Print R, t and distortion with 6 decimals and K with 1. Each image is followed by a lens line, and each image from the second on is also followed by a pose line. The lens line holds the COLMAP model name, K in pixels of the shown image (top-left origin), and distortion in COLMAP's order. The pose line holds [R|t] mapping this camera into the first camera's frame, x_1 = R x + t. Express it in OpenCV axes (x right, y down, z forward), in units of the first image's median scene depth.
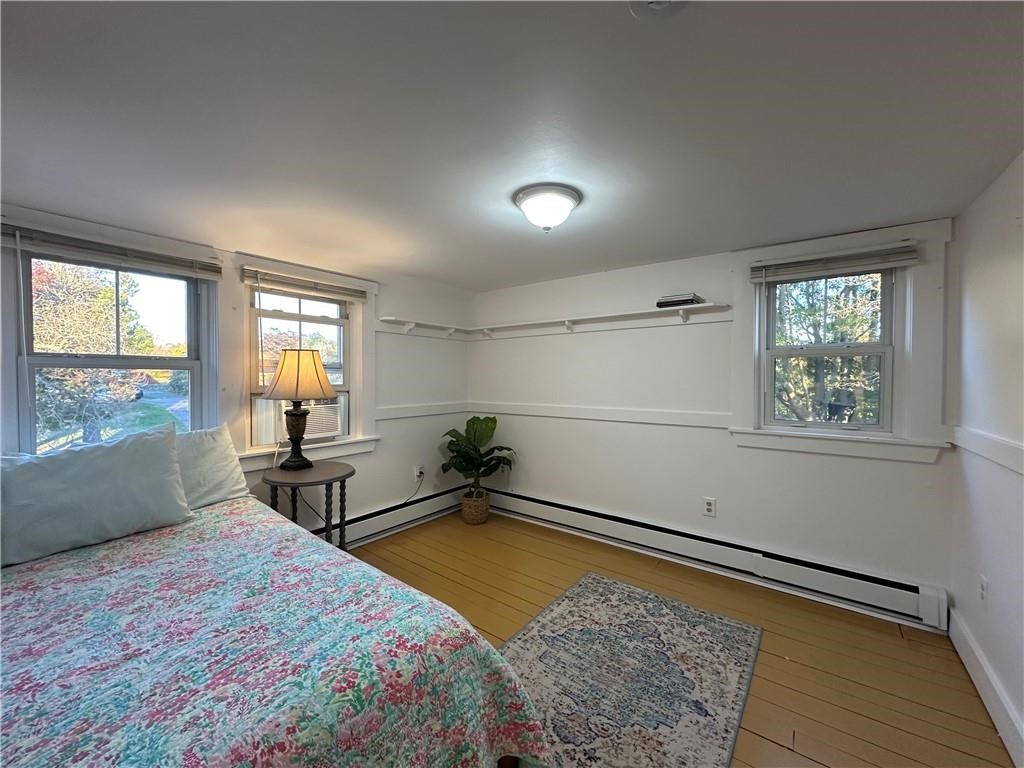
lens RADIAL K [[400.7, 0, 508.1], [0, 400.7, 382.9], [0, 0, 1]] dist [0.001429, 0.000045]
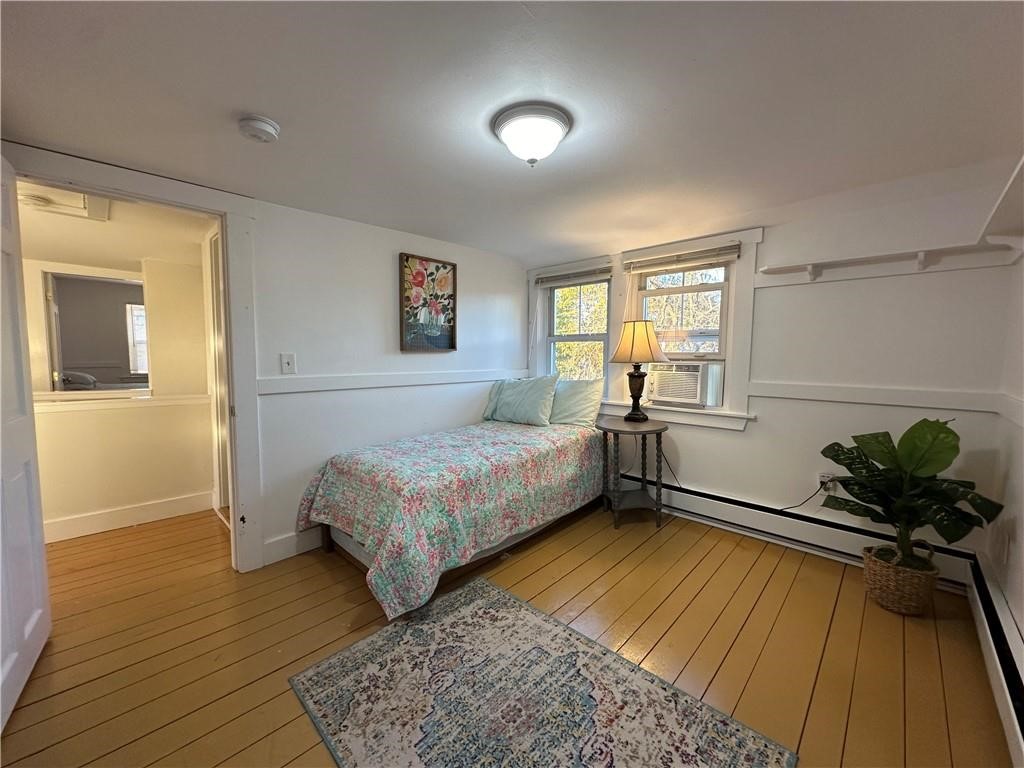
lens RADIAL K [[400.7, 0, 516.1], [0, 400.7, 380.8], [0, 0, 1]] dist [0.001429, 0.000045]
pose [[-0.093261, 0.065639, -0.993476, 0.569148], [-0.016542, 0.997585, 0.067464, 0.014390], [0.995504, 0.022726, -0.091950, 0.613701]]
